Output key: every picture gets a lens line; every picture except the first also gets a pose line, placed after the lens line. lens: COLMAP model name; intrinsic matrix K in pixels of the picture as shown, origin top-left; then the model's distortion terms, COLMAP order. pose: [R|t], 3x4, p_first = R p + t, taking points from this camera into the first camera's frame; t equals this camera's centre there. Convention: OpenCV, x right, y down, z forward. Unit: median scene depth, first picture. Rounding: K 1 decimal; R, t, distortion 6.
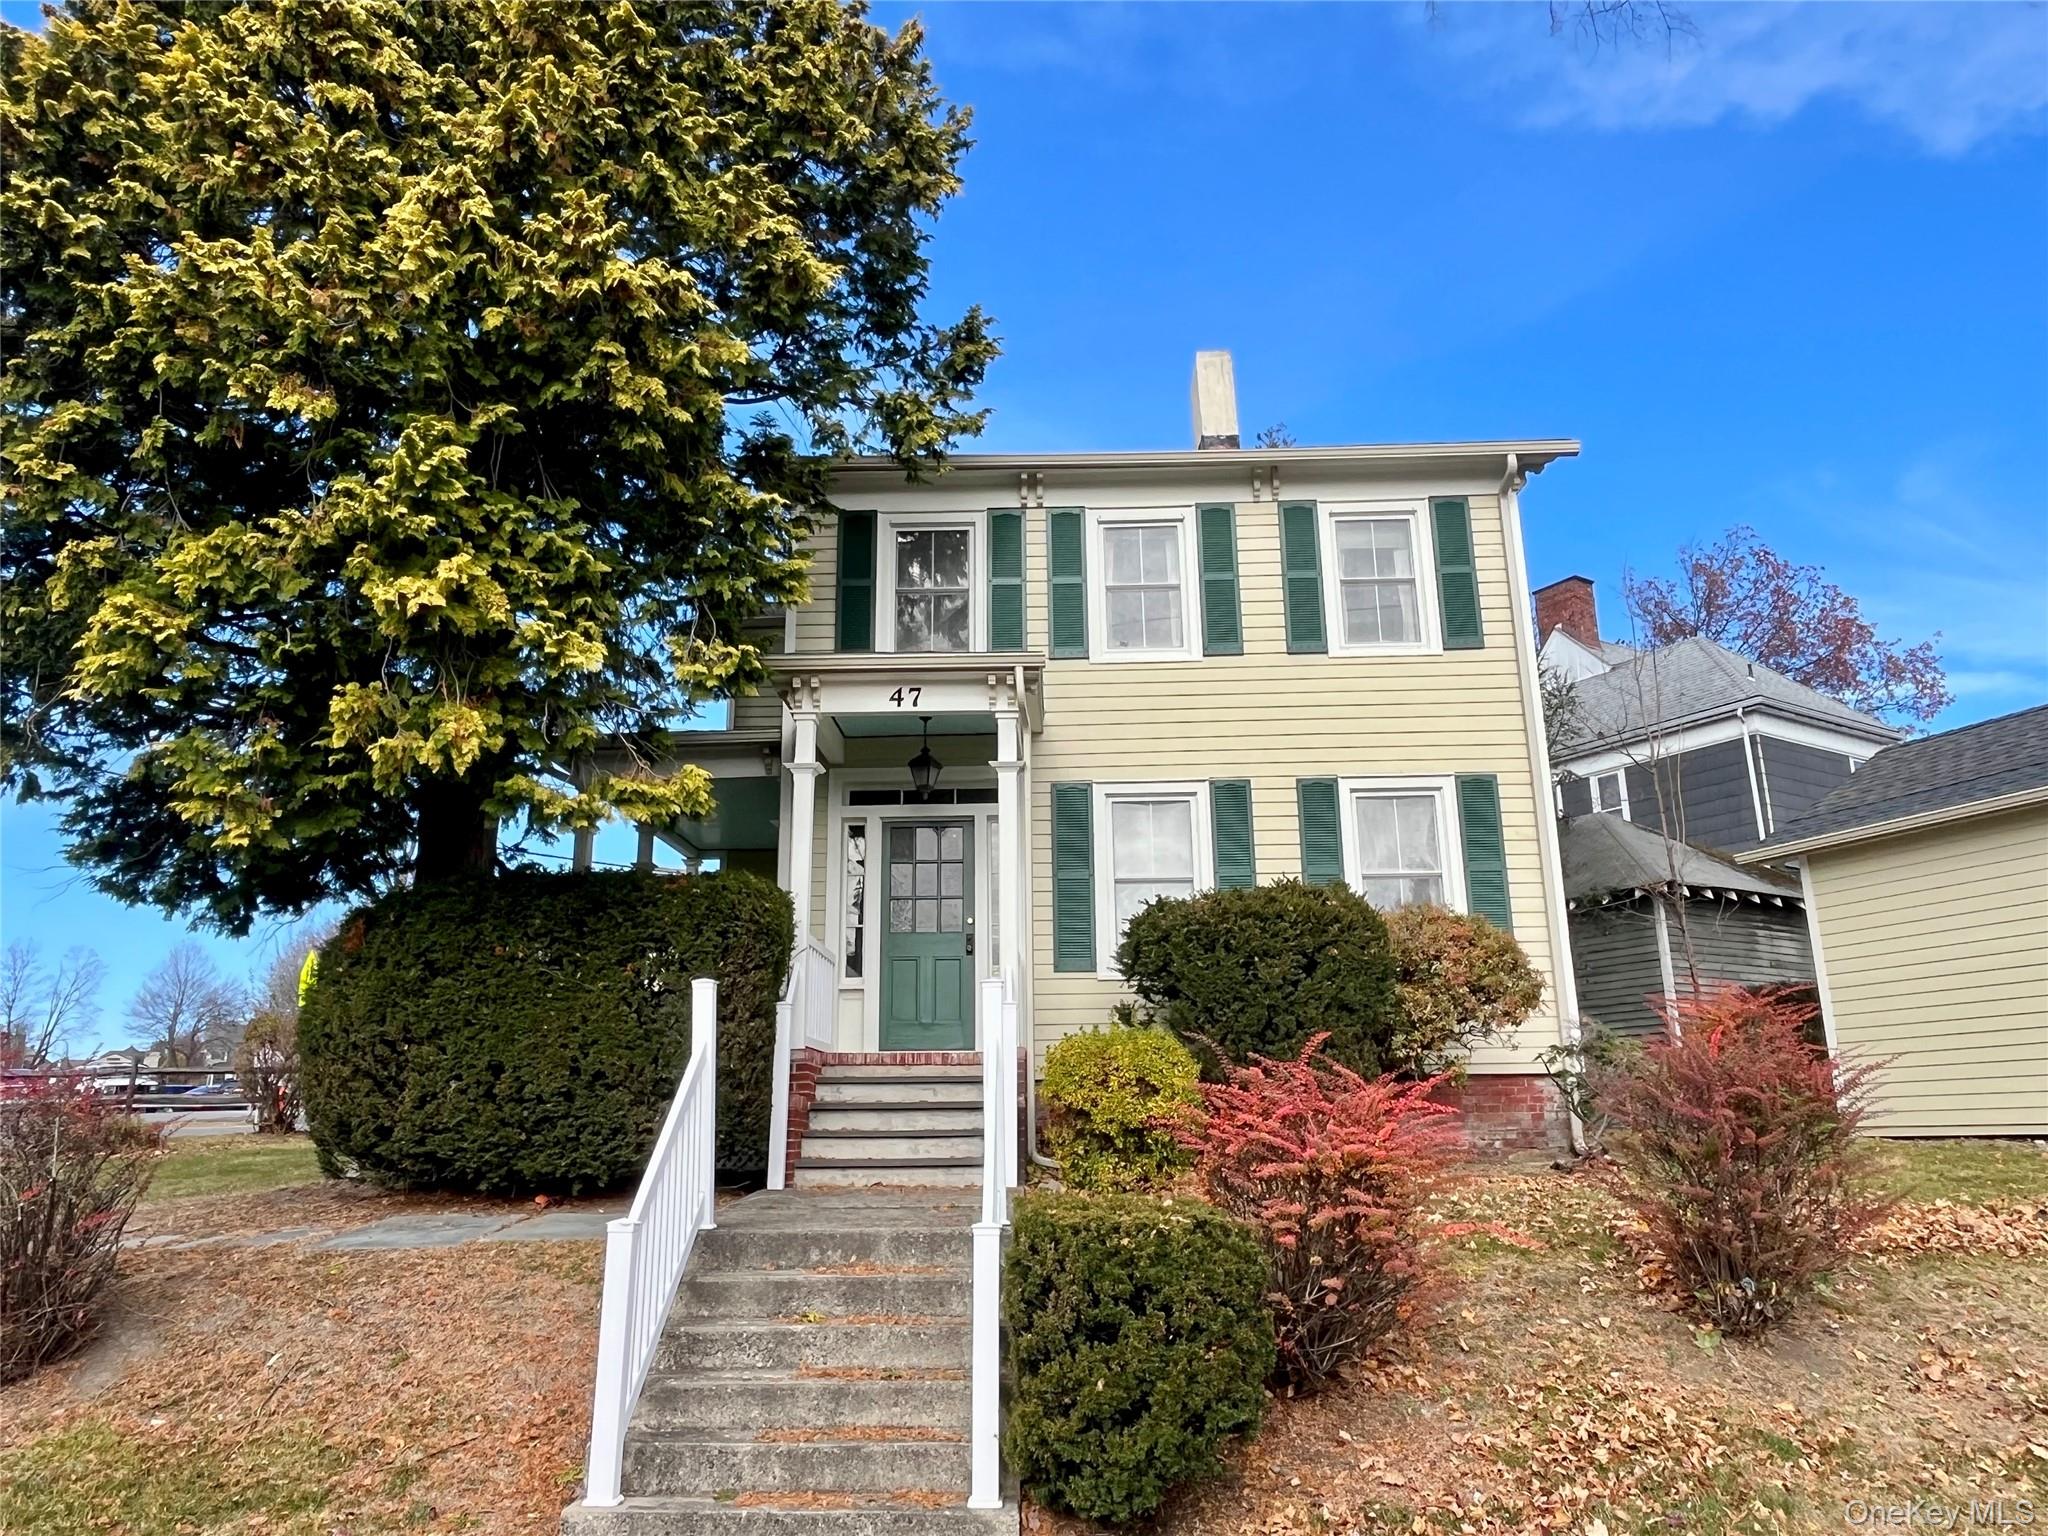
lens RADIAL K [[1418.5, 0, 1026.0], [0, 1418.5, 758.3], [0, 0, 1]] dist [0.000173, -0.004205]
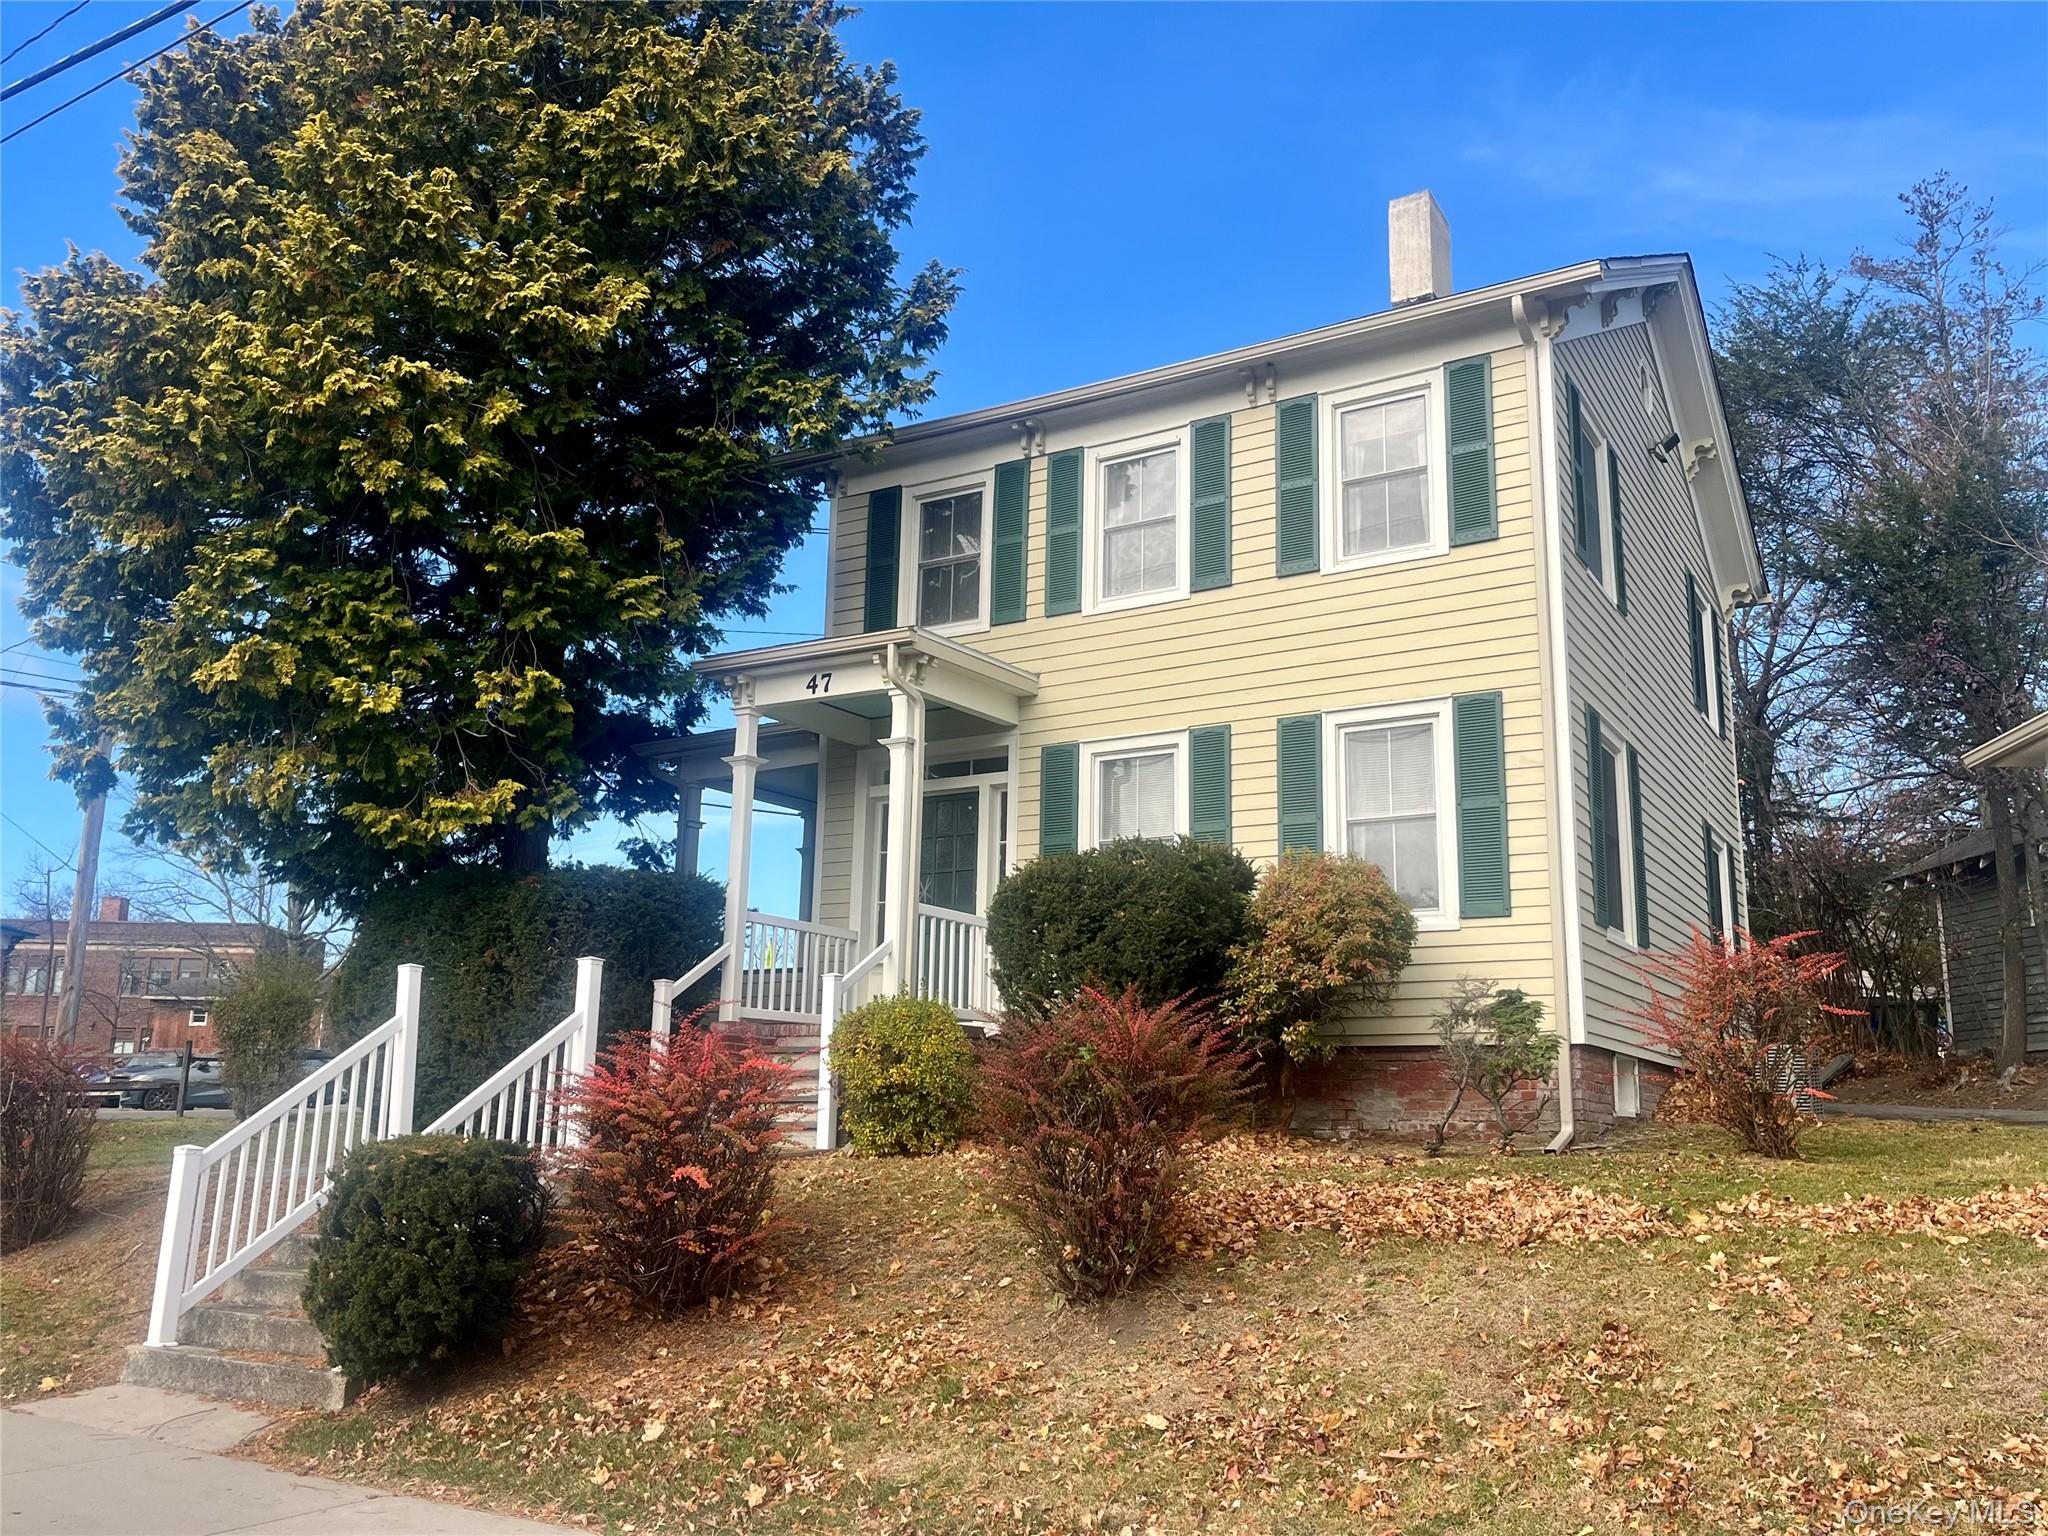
lens RADIAL K [[1665.0, 0, 1040.9], [0, 1665.0, 782.5], [0, 0, 1]] dist [0.058410, -0.060206]
pose [[0.876686, -0.074513, -0.475256, 0.710768], [0.101592, 0.994327, 0.031507, 0.007489], [0.470213, -0.075904, 0.879283, 0.001190]]
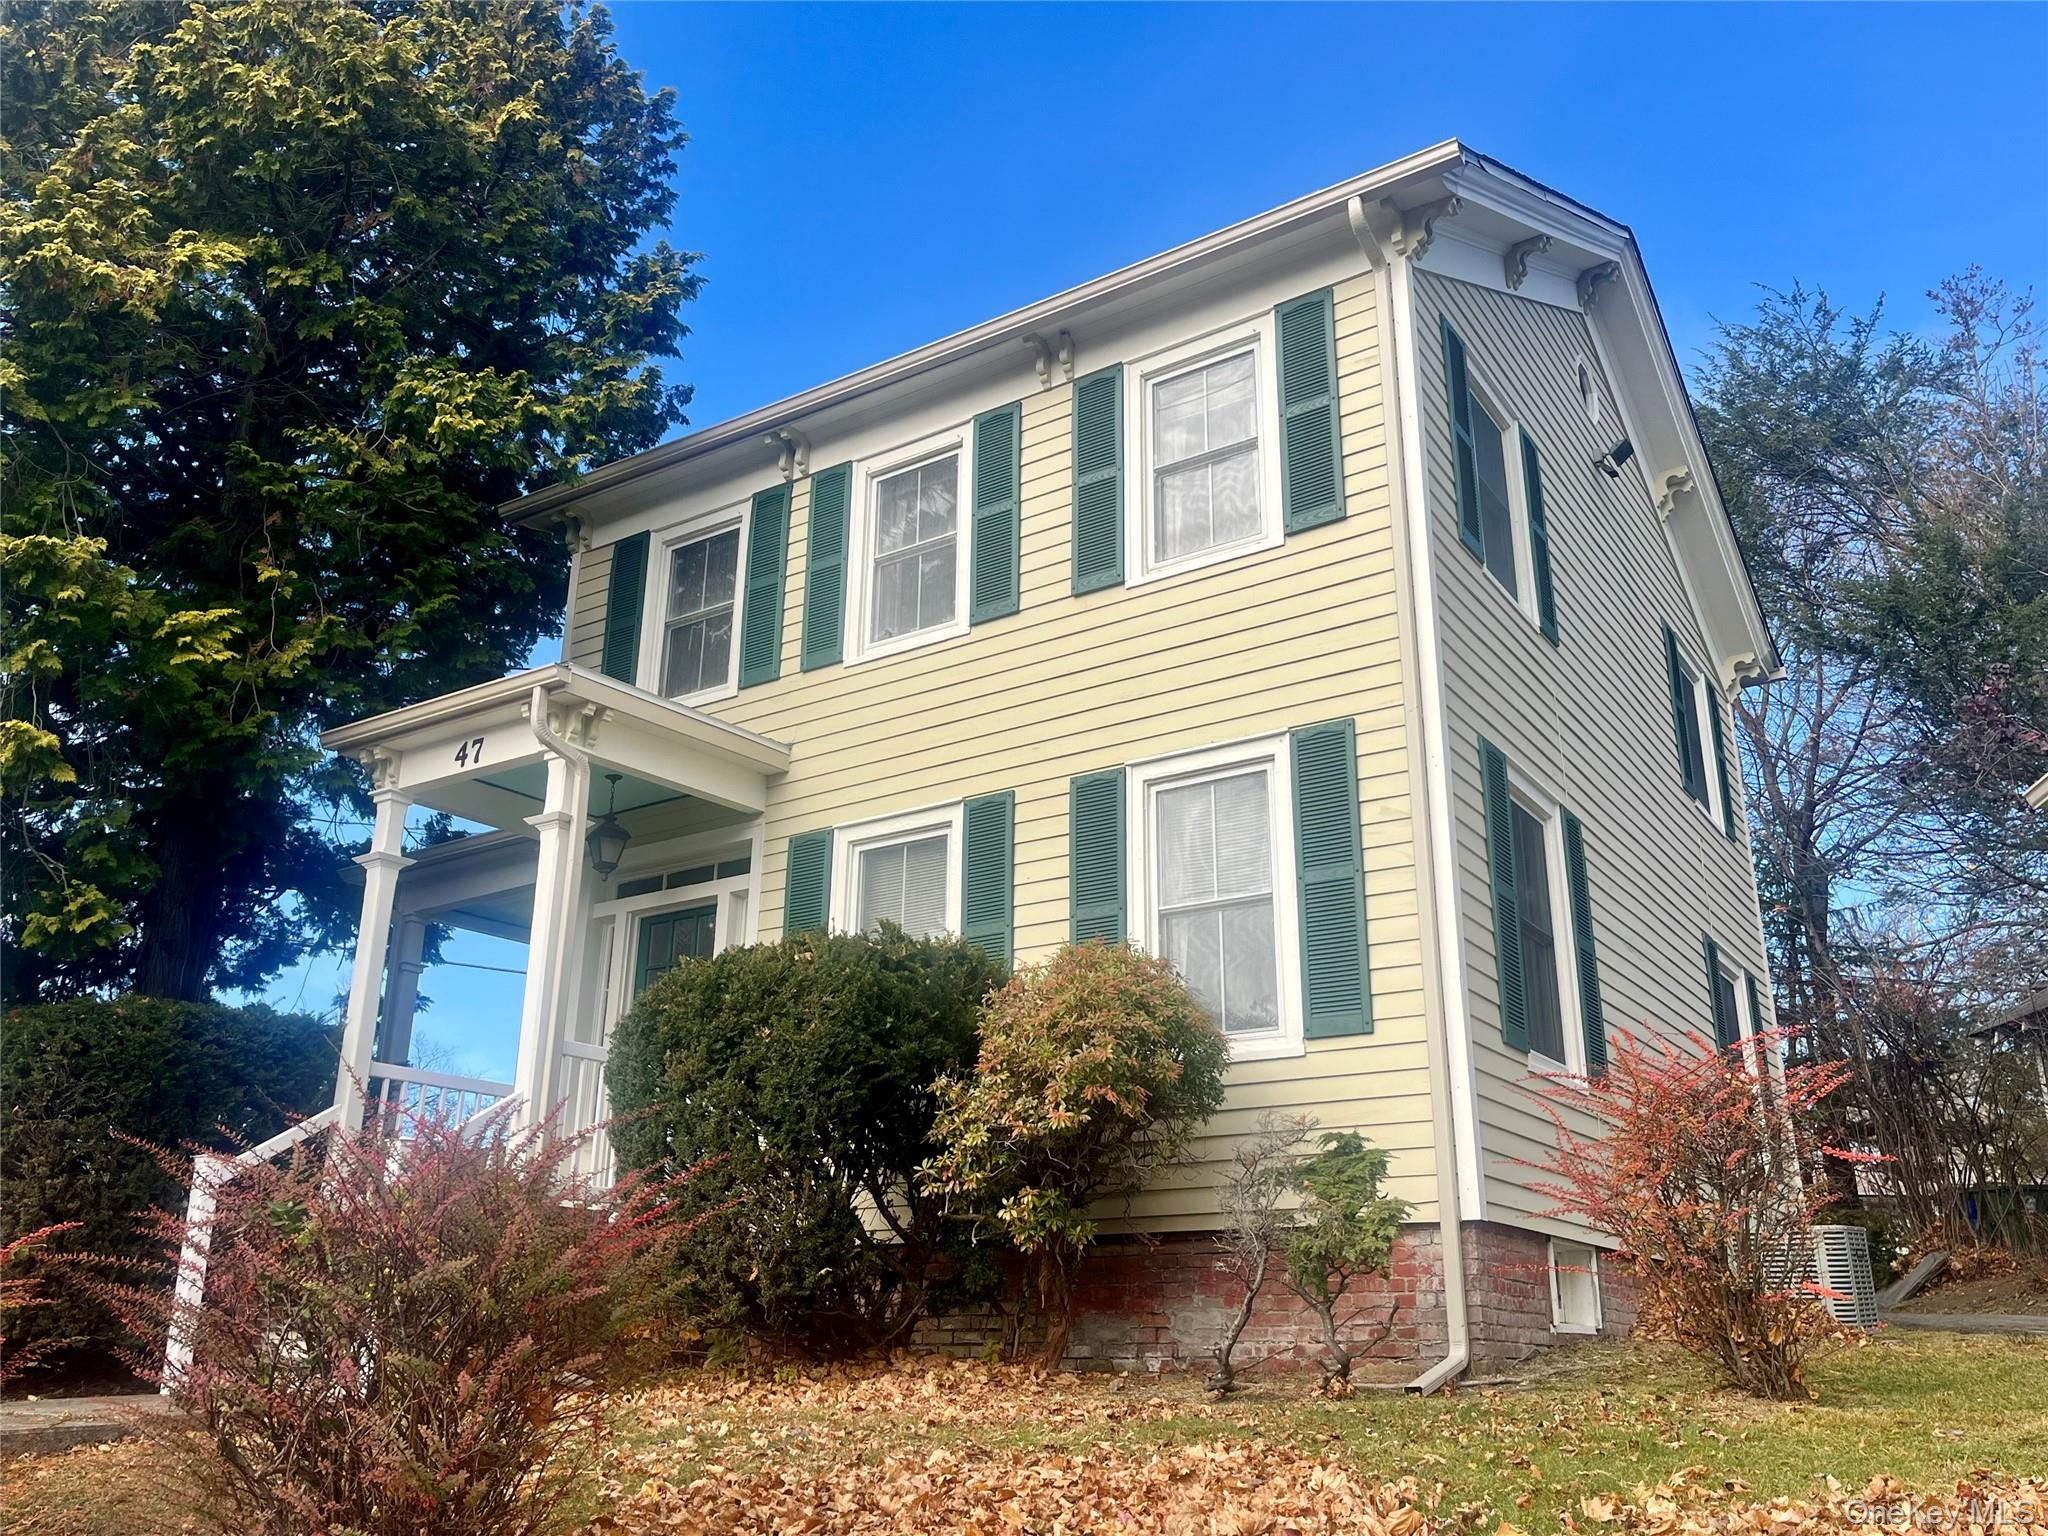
lens RADIAL K [[1665.0, 0, 1029.3], [0, 1665.0, 783.1], [0, 0, 1]] dist [0.058410, -0.060206]
pose [[0.849289, -0.156509, -0.504196, 0.720547], [0.124093, 0.987469, -0.097495, 0.113960], [0.513137, 0.020235, 0.858068, 0.415136]]
